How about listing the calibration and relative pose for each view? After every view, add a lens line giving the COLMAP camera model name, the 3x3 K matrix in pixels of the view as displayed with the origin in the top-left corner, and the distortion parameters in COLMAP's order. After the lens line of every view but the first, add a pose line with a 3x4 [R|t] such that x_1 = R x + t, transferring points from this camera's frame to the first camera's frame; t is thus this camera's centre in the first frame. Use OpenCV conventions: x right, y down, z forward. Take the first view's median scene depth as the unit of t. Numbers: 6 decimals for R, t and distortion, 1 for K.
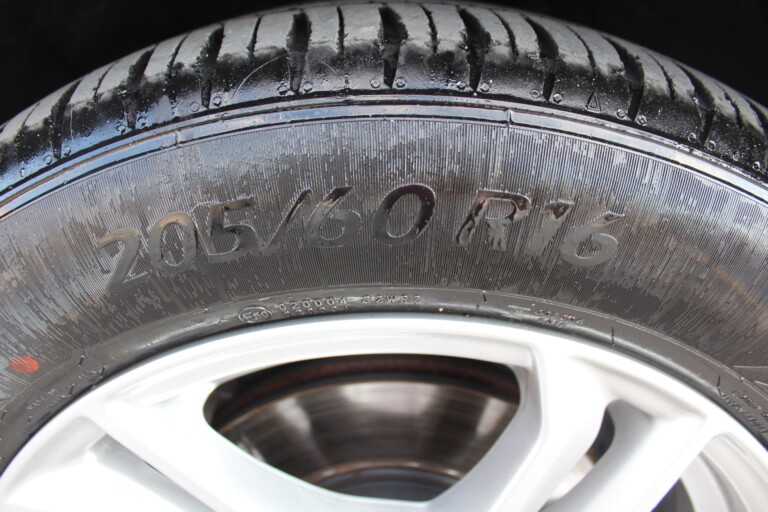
lens RADIAL K [[640.6, 0, 381.2], [0, 640.6, 251.2], [0, 0, 1]] dist [-0.170430, 0.153636]
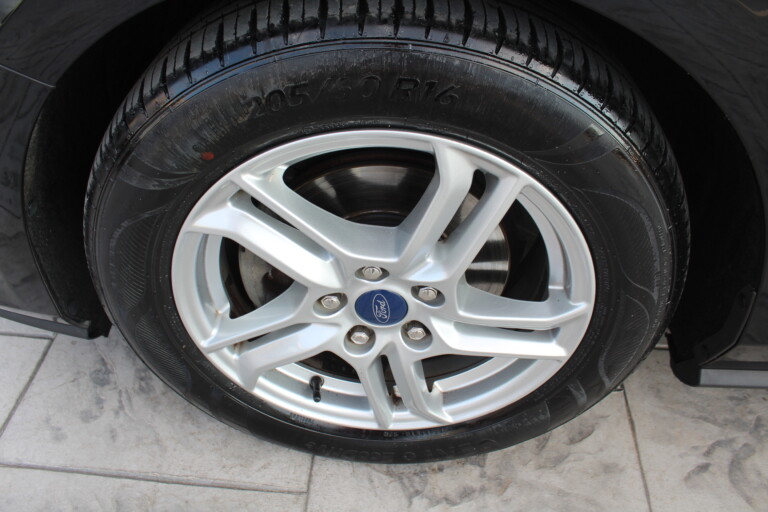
lens RADIAL K [[640.6, 0, 381.2], [0, 640.6, 251.2], [0, 0, 1]] dist [-0.170430, 0.153636]
pose [[0.999279, -0.012240, -0.035929, 0.160422], [0.021505, 0.962565, 0.270197, -0.105967], [0.031276, -0.270775, 0.962134, -1.491051]]
